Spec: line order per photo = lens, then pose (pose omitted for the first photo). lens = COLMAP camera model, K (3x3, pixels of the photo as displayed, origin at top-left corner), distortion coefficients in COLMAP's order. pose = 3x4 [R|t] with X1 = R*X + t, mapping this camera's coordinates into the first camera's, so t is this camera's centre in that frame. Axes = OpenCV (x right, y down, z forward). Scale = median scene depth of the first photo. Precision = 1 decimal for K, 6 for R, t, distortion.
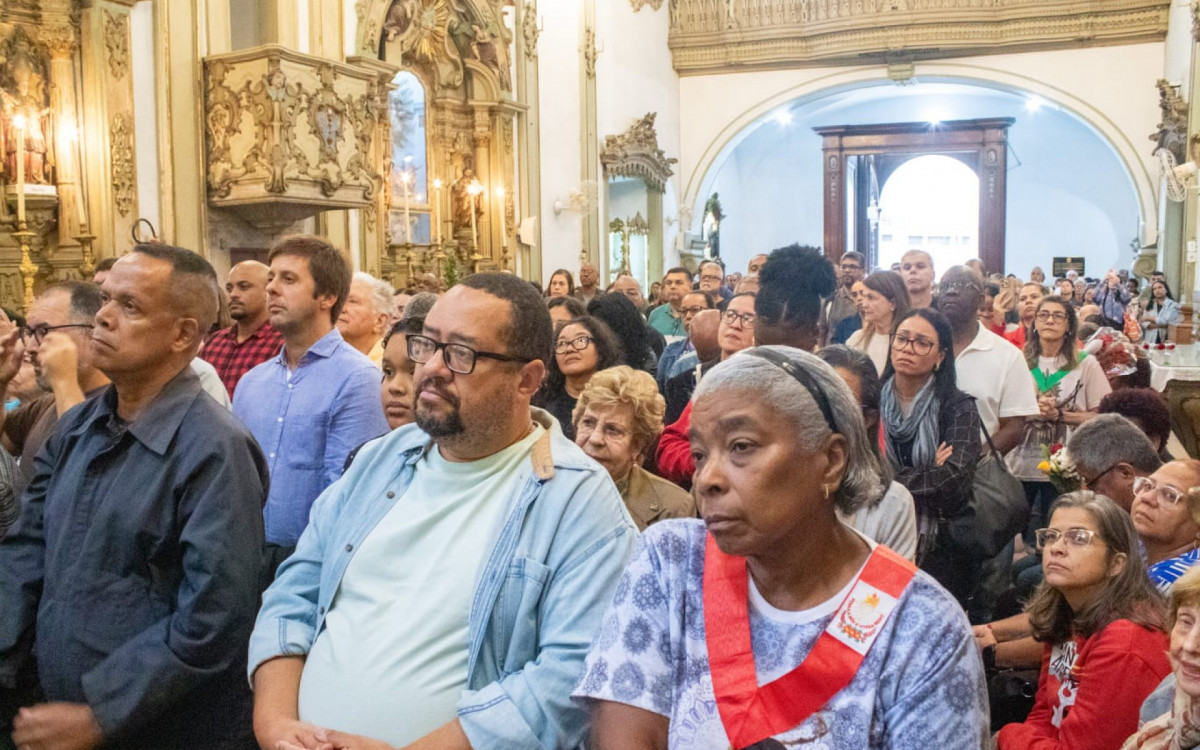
lens RADIAL K [[993.5, 0, 596.8], [0, 993.5, 385.0], [0, 0, 1]] dist [-0.163494, 0.140388]
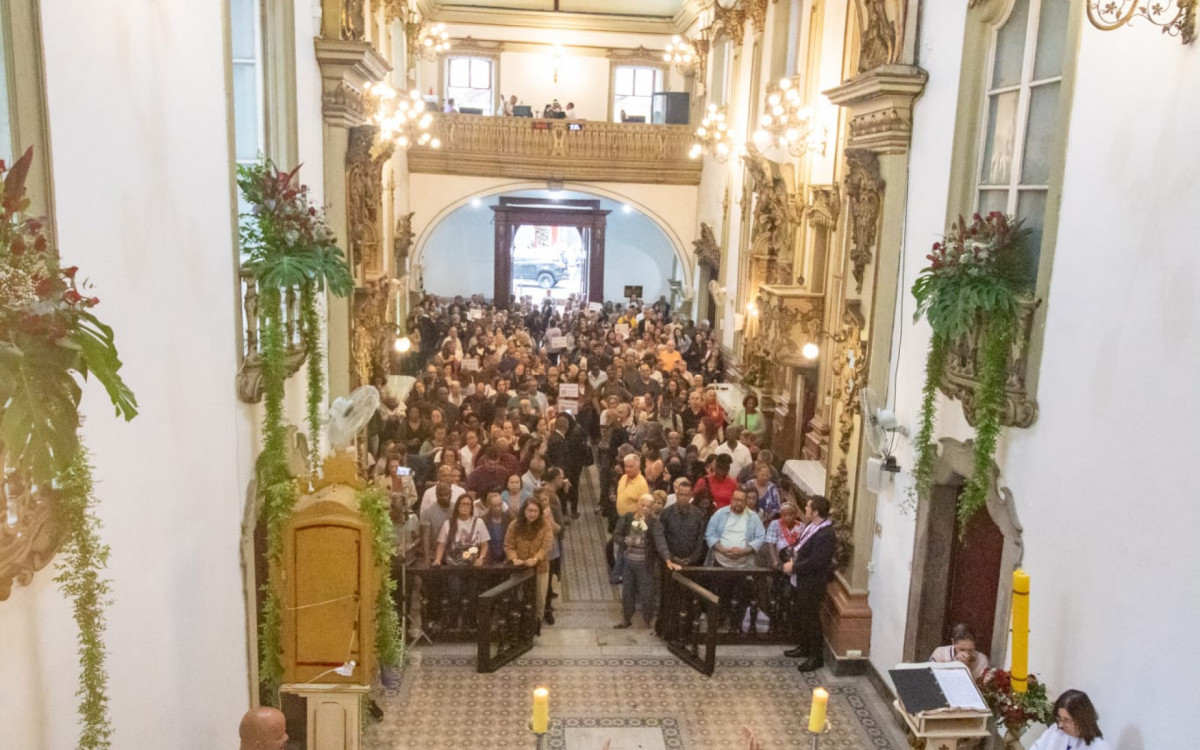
lens RADIAL K [[922.8, 0, 594.5], [0, 922.8, 350.0], [0, 0, 1]] dist [0.003811, 0.001317]
pose [[0.872287, -0.039250, 0.487417, -0.454620], [0.008531, 0.997843, 0.065085, -0.168986], [-0.488920, -0.052615, 0.870740, -0.463126]]
